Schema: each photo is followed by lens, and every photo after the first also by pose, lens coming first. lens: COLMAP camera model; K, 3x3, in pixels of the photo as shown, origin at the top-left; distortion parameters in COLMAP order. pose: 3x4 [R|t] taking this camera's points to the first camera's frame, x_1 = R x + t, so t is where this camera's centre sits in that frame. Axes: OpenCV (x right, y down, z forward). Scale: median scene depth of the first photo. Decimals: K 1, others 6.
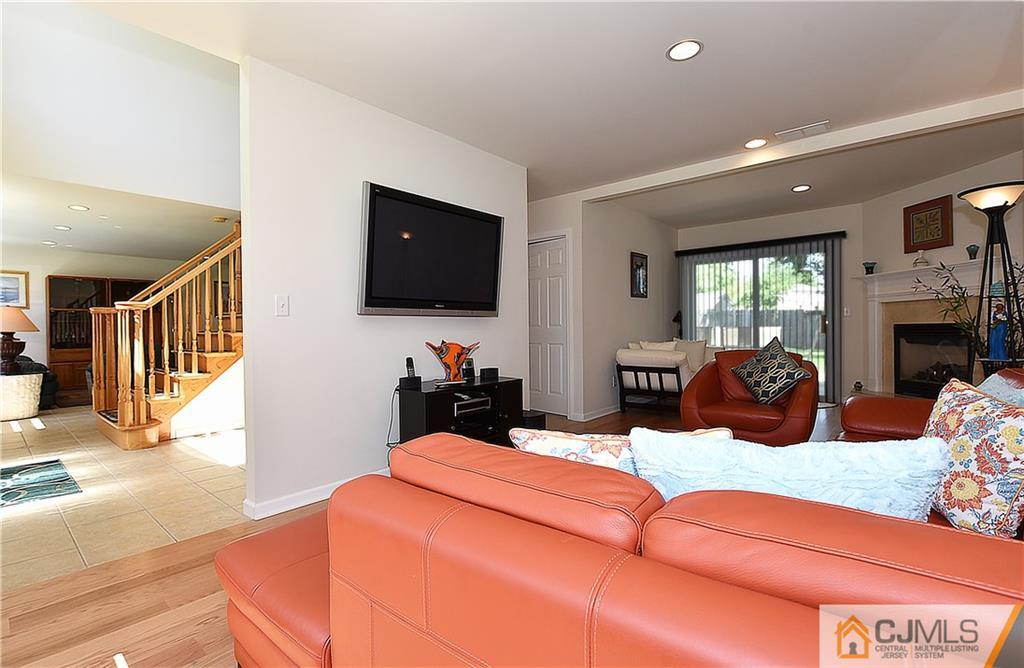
lens RADIAL K [[468.6, 0, 509.7], [0, 468.6, 331.6], [0, 0, 1]] dist [-0.005785, -0.001040]
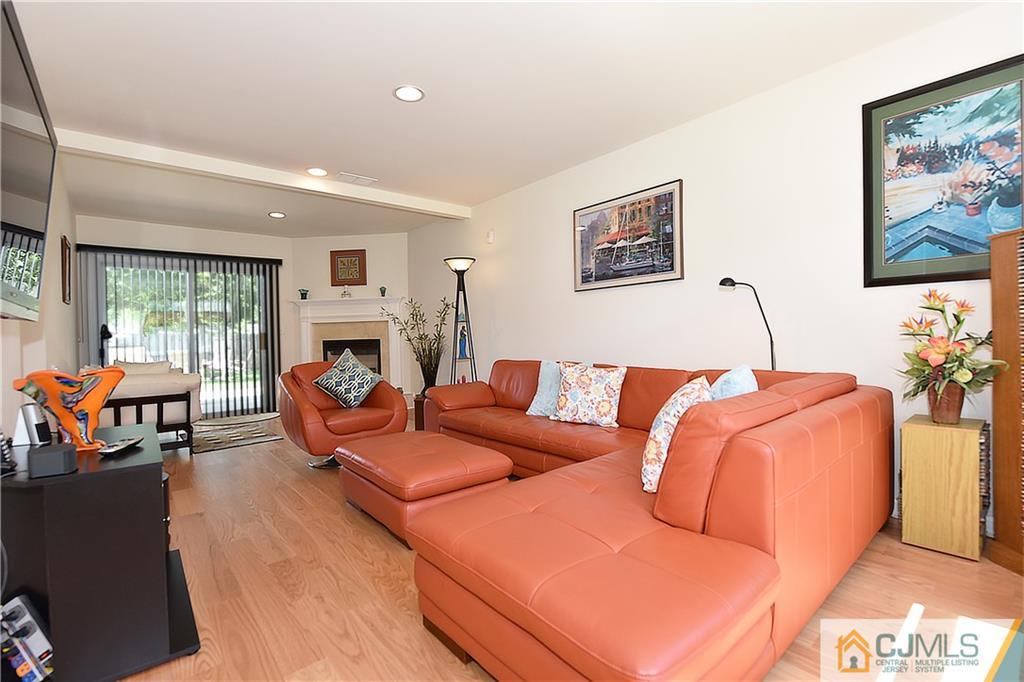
lens RADIAL K [[462.7, 0, 514.1], [0, 462.7, 342.9], [0, 0, 1]] dist [-0.000132, -0.000053]
pose [[0.158958, -0.005901, 0.987268, -0.363287], [0.029857, 0.999553, 0.001167, 0.004827], [-0.986834, 0.029292, 0.159063, 0.307437]]
